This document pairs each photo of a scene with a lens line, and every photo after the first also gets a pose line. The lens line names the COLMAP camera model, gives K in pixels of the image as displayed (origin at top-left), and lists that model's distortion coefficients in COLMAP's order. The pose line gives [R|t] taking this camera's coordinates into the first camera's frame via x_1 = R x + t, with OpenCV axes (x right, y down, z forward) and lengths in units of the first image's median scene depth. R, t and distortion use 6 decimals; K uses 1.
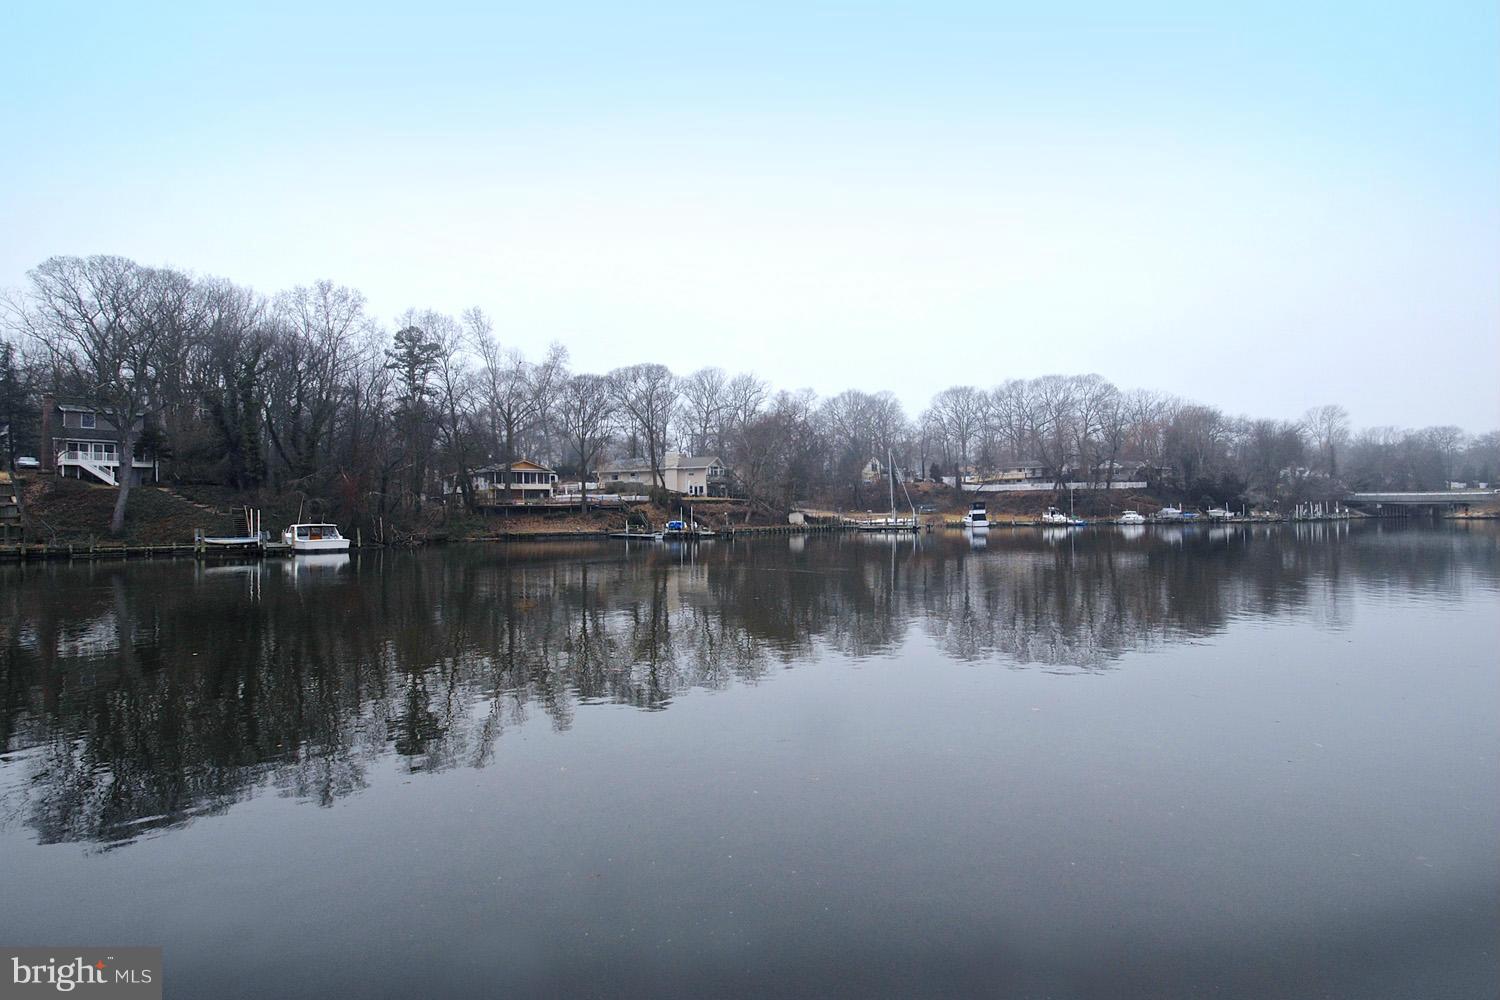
lens RADIAL K [[705.2, 0, 754.6], [0, 705.2, 519.1], [0, 0, 1]] dist [0.010541, -0.016203]
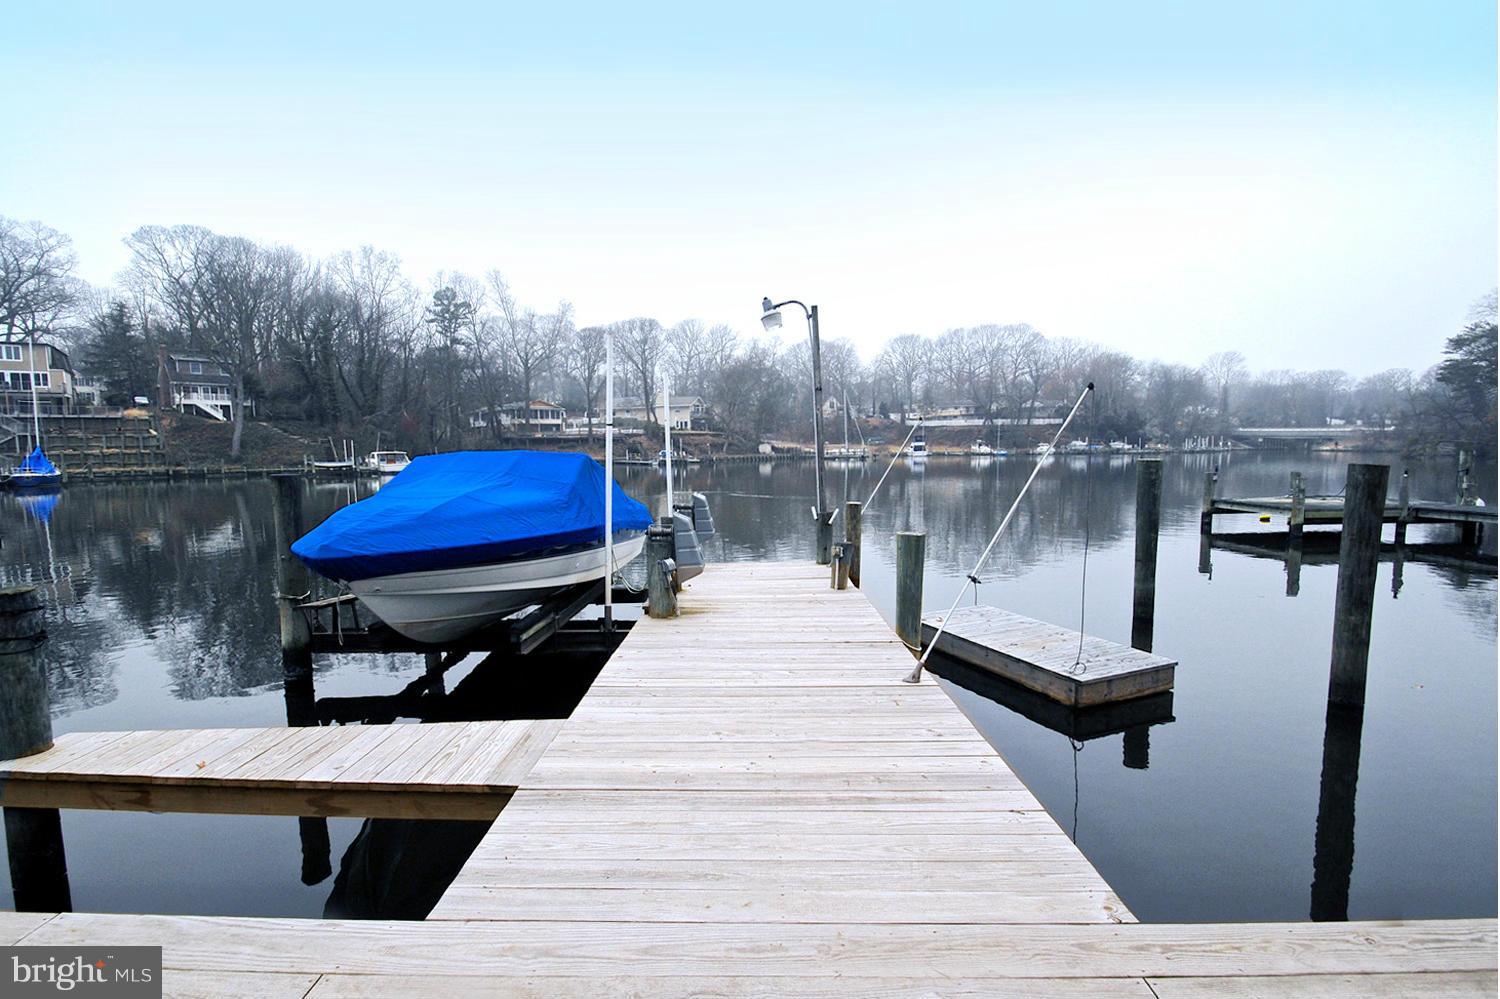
lens RADIAL K [[705.2, 0, 754.6], [0, 705.2, 518.6], [0, 0, 1]] dist [0.010541, -0.016203]
pose [[0.999068, -0.000801, 0.043150, -0.010637], [-0.003405, 0.995249, 0.097305, 0.000610], [-0.043023, -0.097361, 0.994319, -0.202888]]
